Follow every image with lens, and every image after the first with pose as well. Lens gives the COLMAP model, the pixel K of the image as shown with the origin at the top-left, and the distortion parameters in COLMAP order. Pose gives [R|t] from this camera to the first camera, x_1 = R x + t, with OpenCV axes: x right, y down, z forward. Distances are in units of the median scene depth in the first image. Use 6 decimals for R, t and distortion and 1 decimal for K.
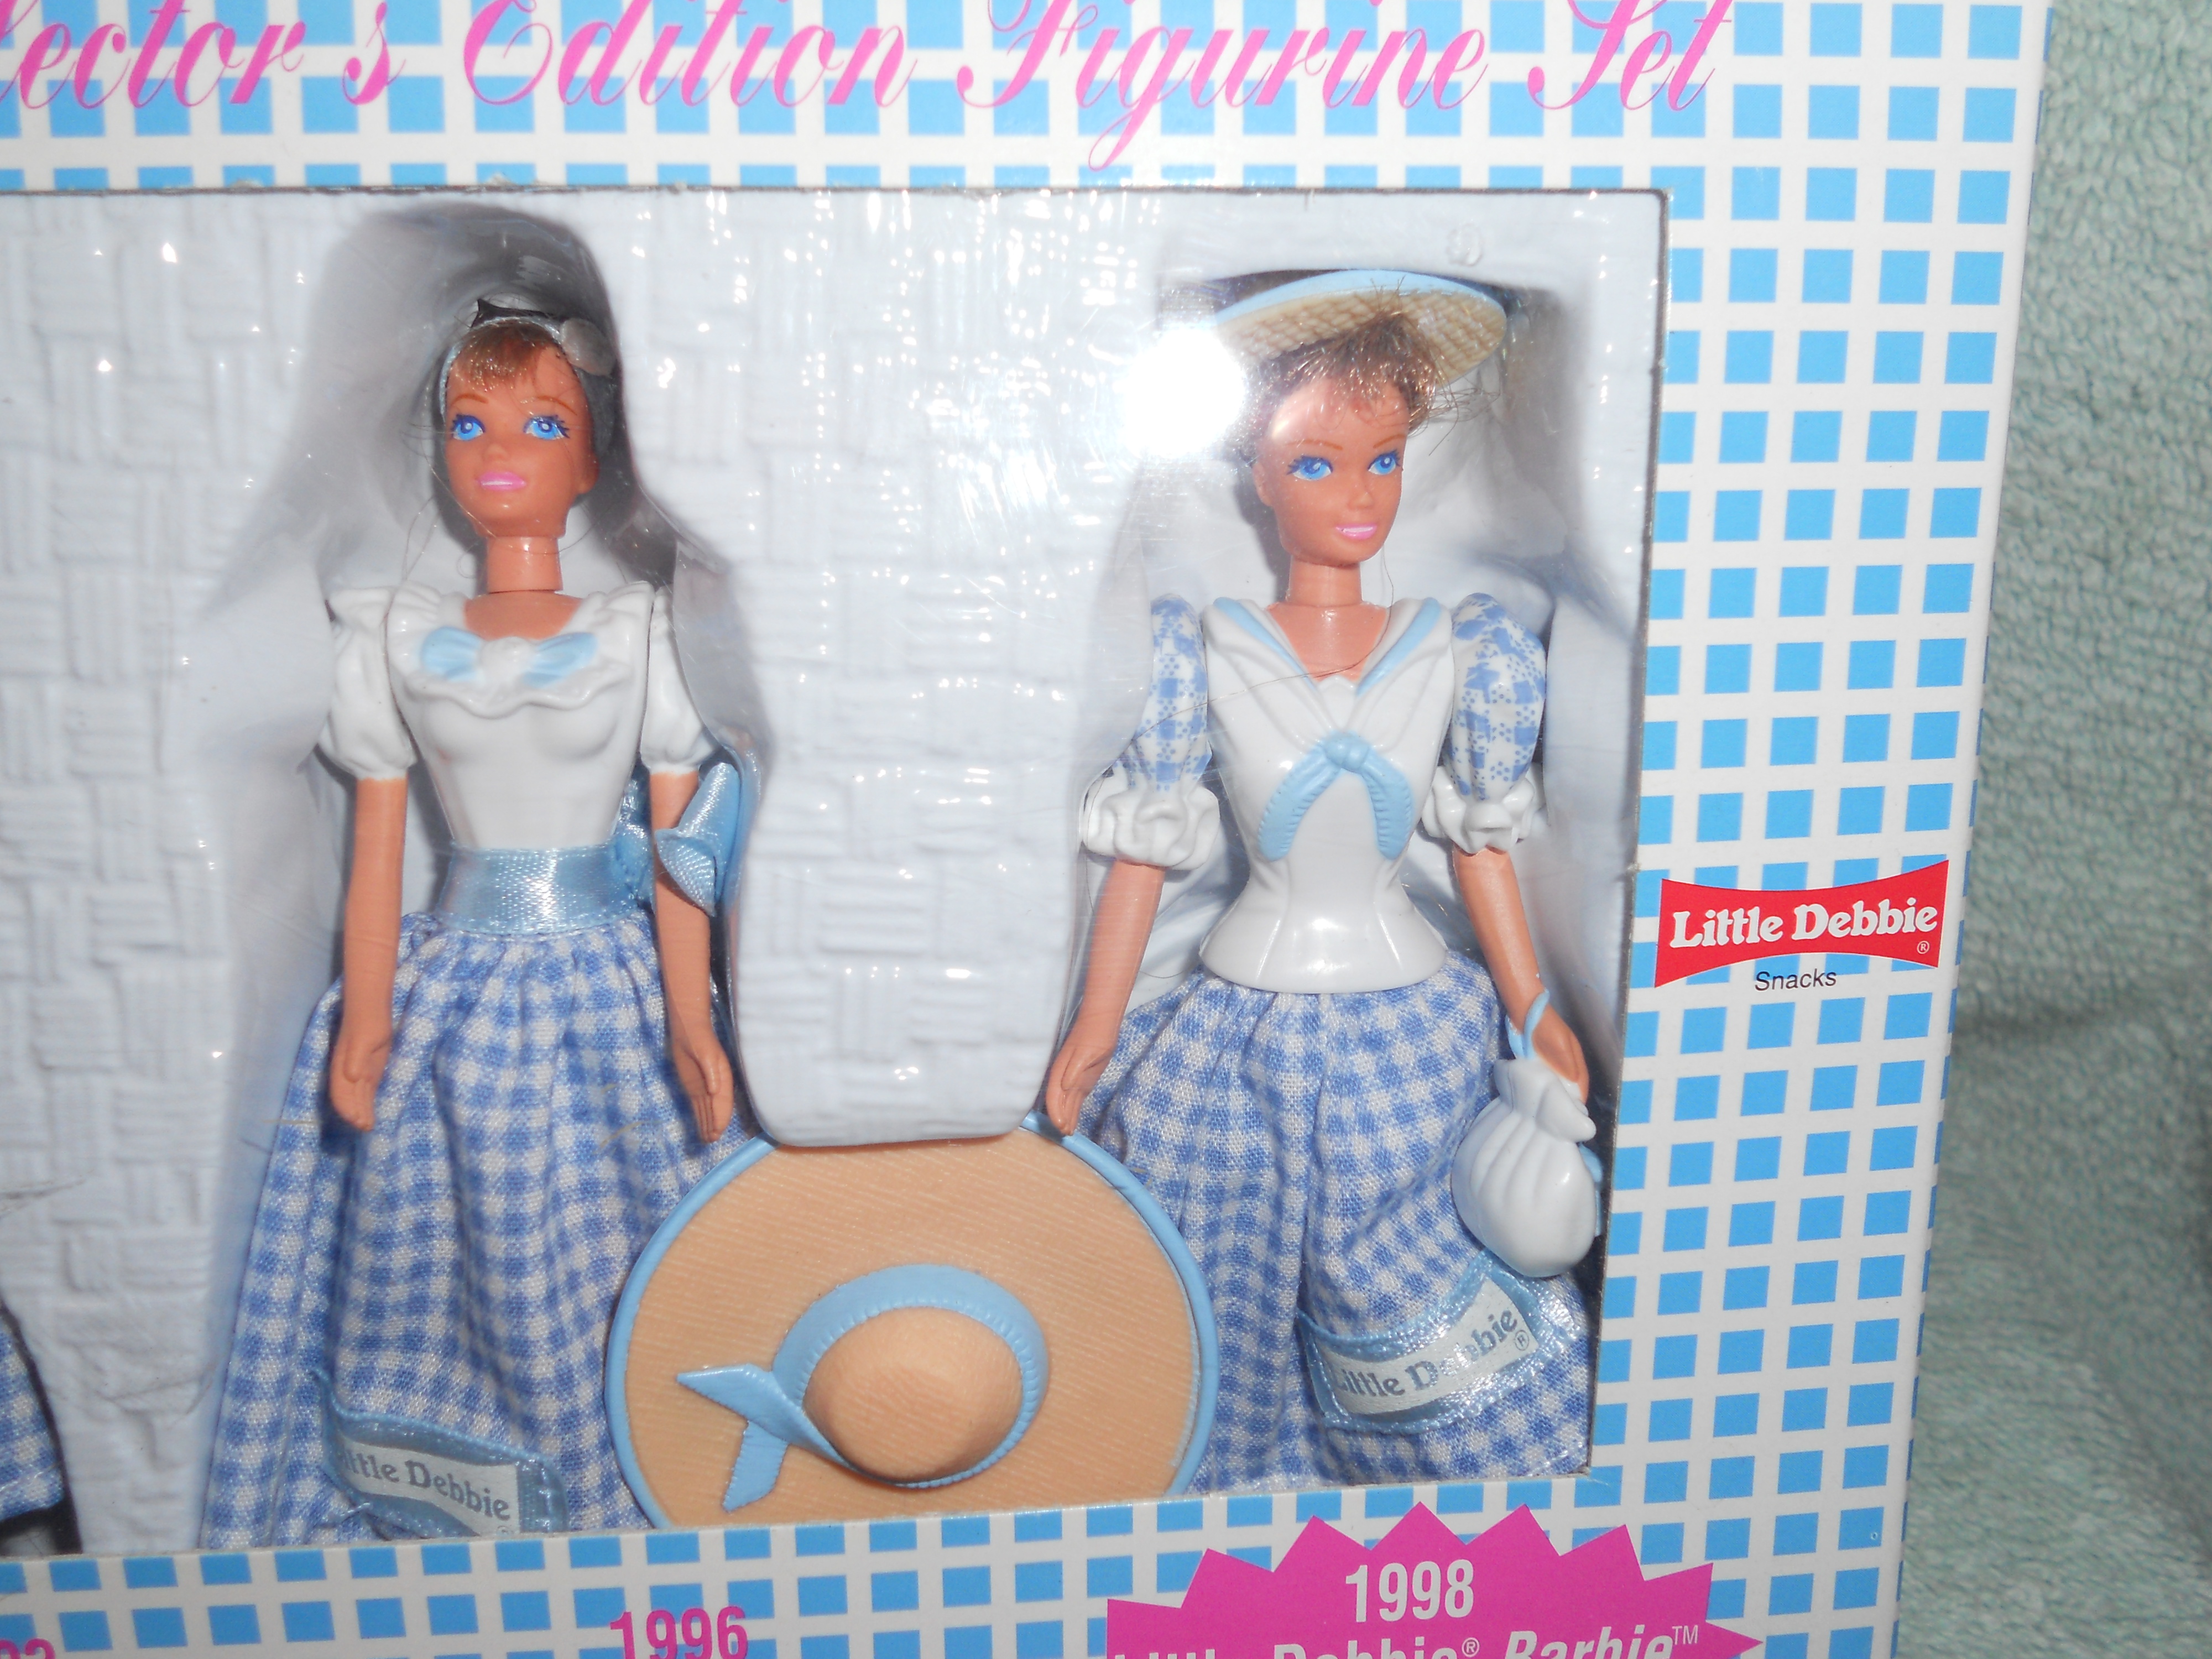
lens RADIAL K [[2063.4, 0, 1034.2], [0, 2063.4, 844.4], [0, 0, 1]] dist [-0.019848, 0.000000]
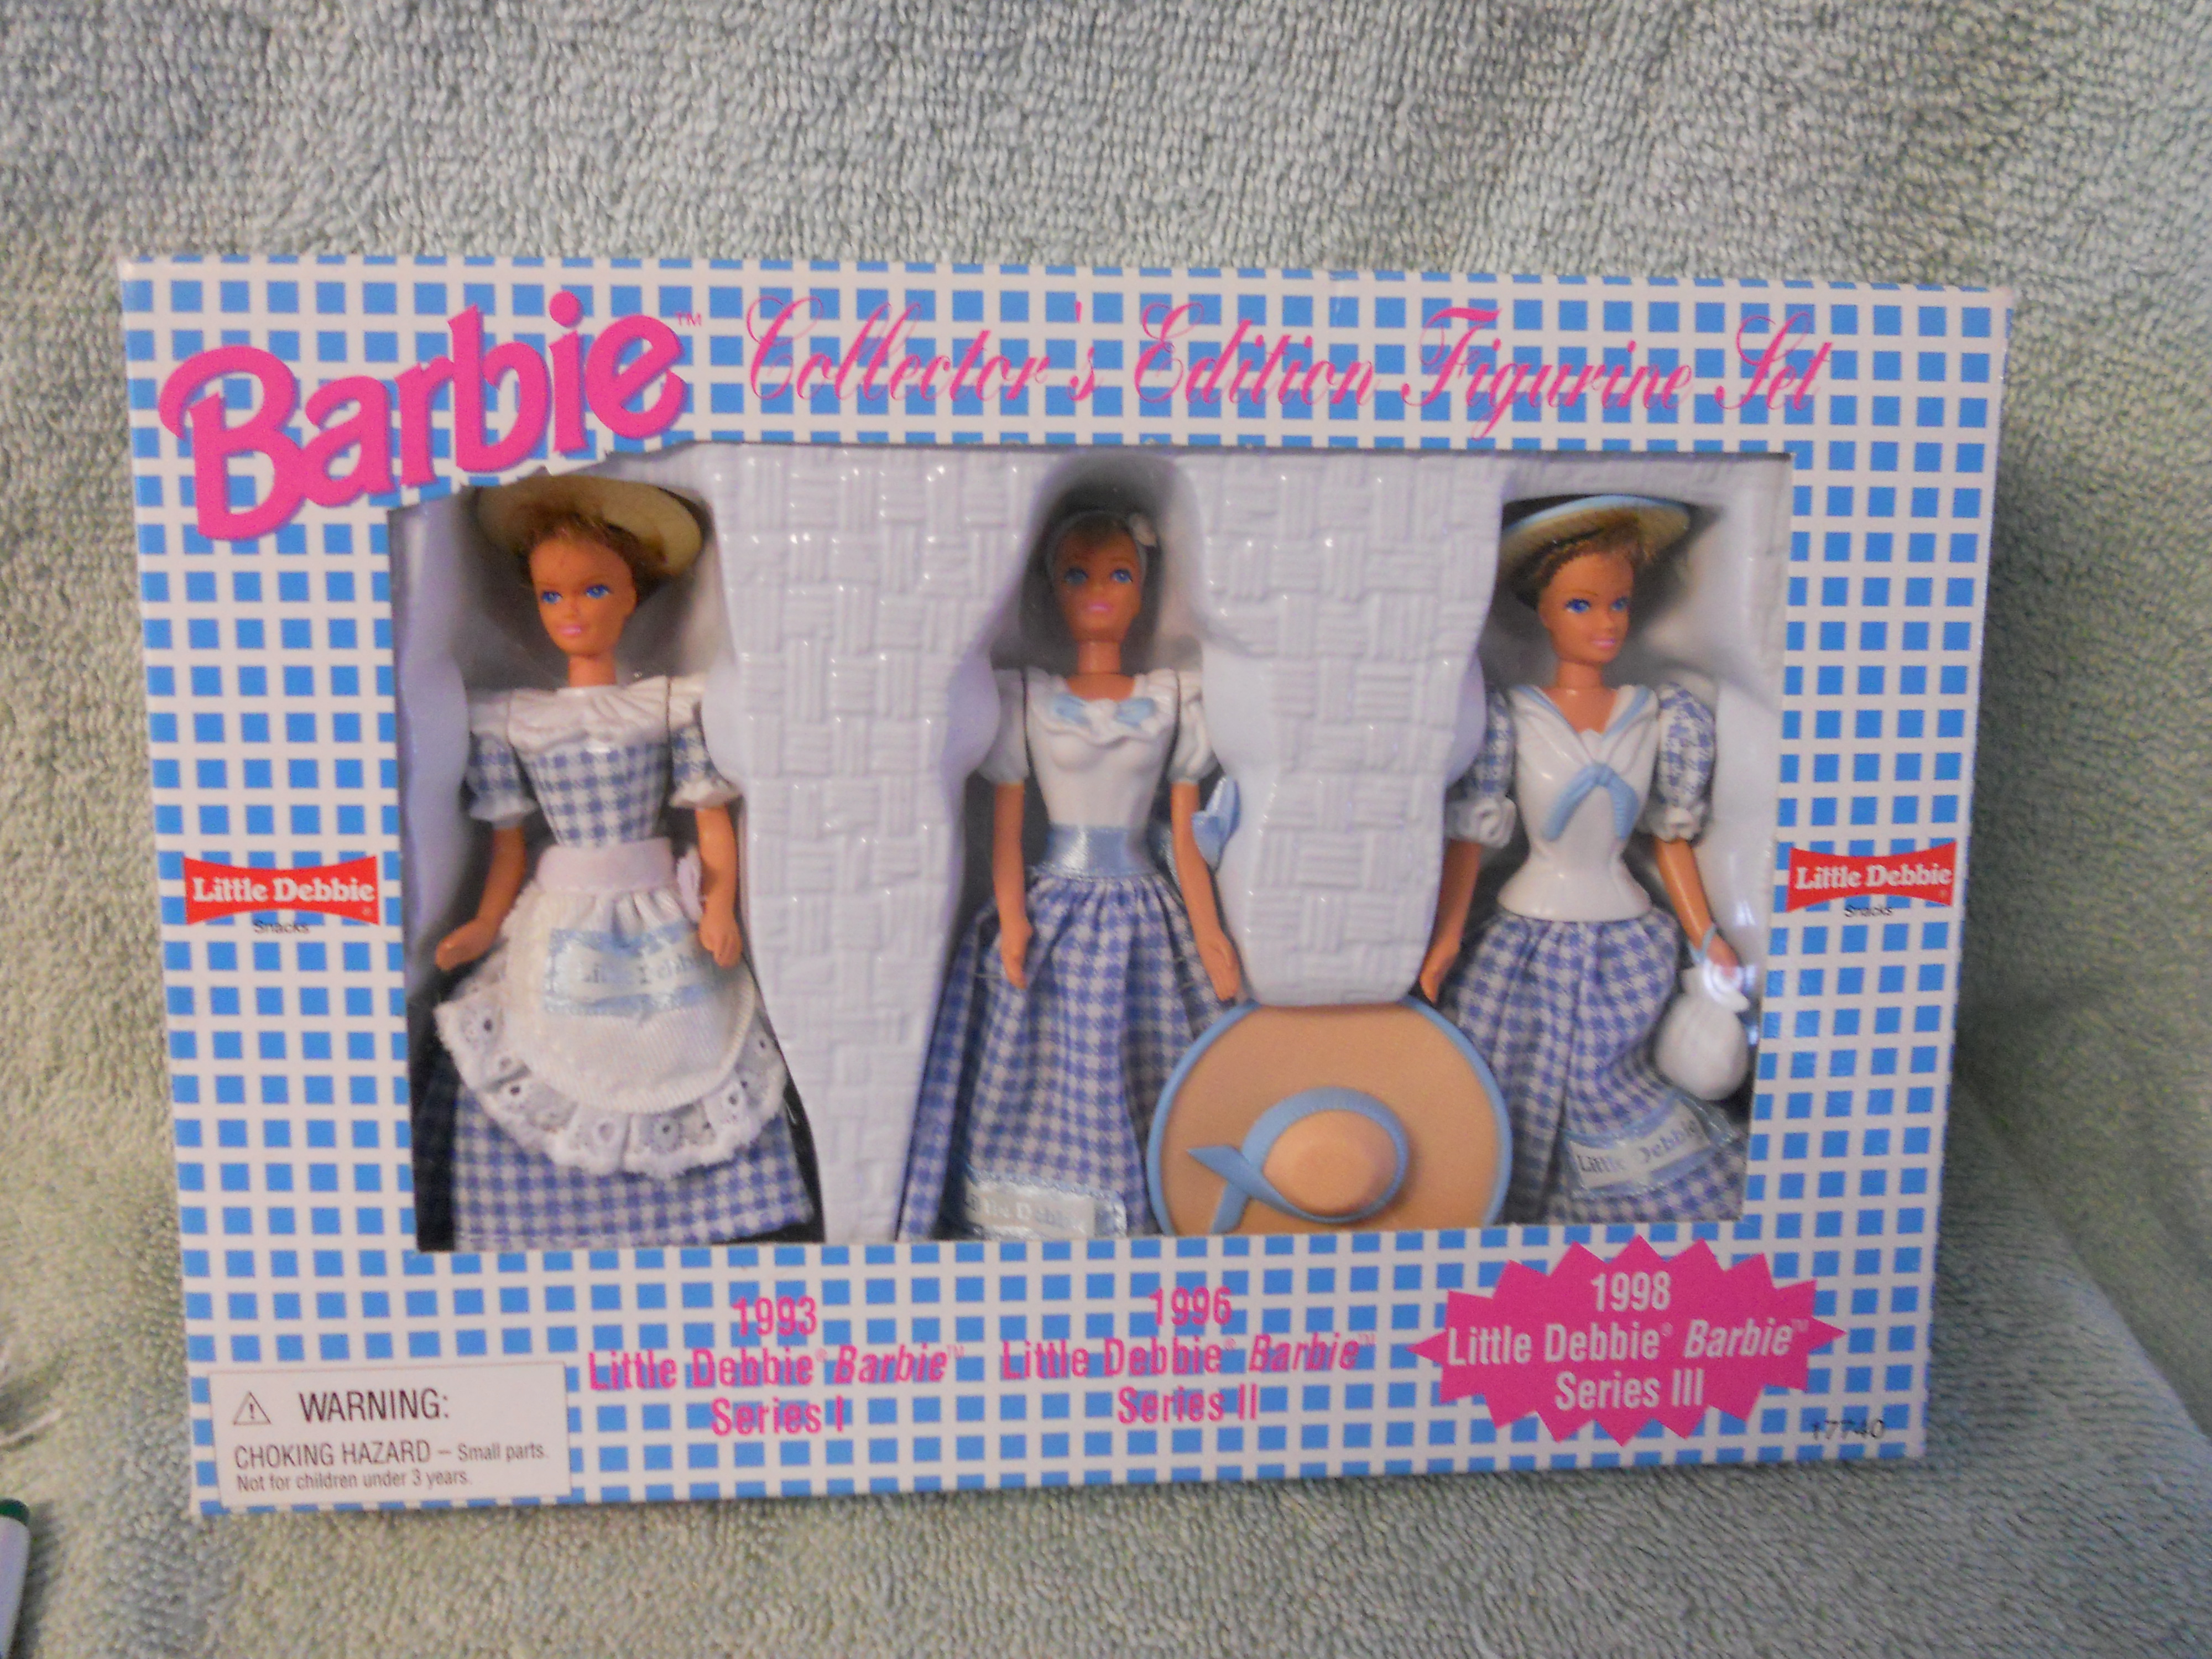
lens RADIAL K [[2063.4, 0, 999.9], [0, 2063.4, 856.7], [0, 0, 1]] dist [-0.019848, 0.000000]
pose [[0.999800, 0.015439, -0.012745, -0.312493], [-0.016248, 0.997687, -0.066005, 0.139413], [0.011696, 0.066198, 0.997738, -0.676158]]
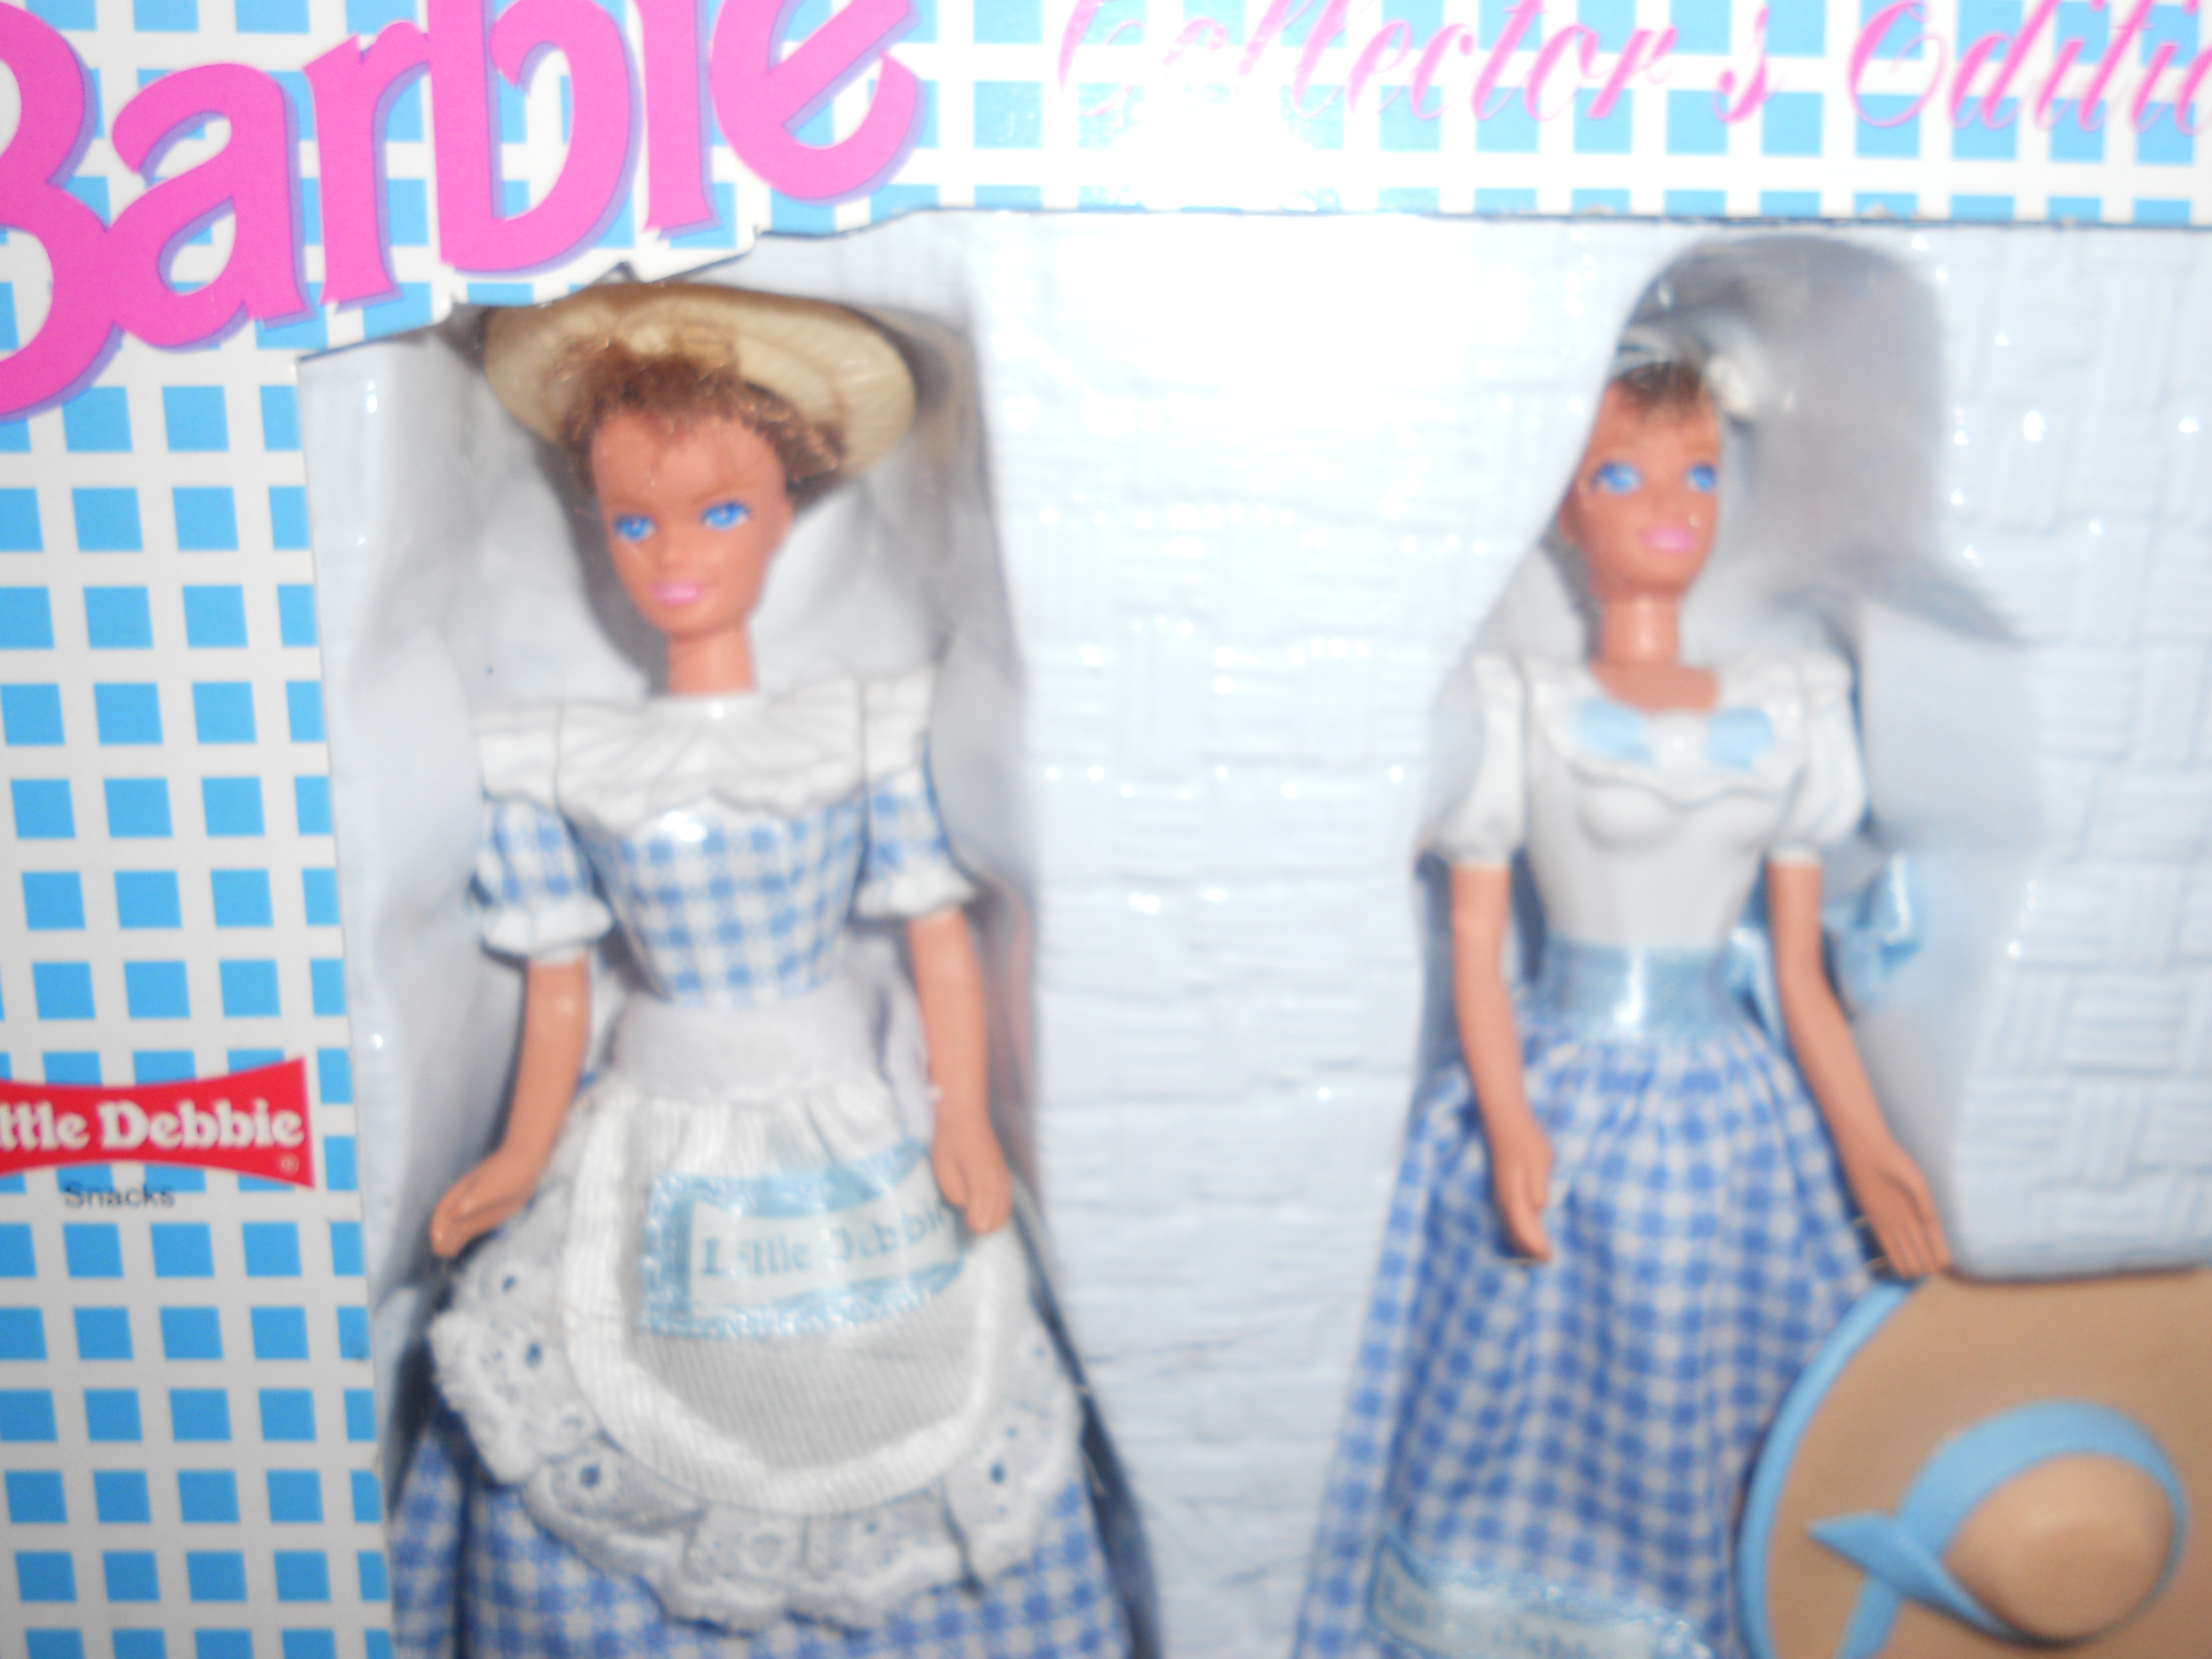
lens RADIAL K [[2063.4, 0, 1047.1], [0, 2063.4, 866.2], [0, 0, 1]] dist [-0.019848, 0.000000]
pose [[0.999906, 0.007407, 0.011504, -0.535009], [-0.007544, 0.999900, 0.011930, -0.042844], [-0.011414, -0.012016, 0.999863, 0.103284]]
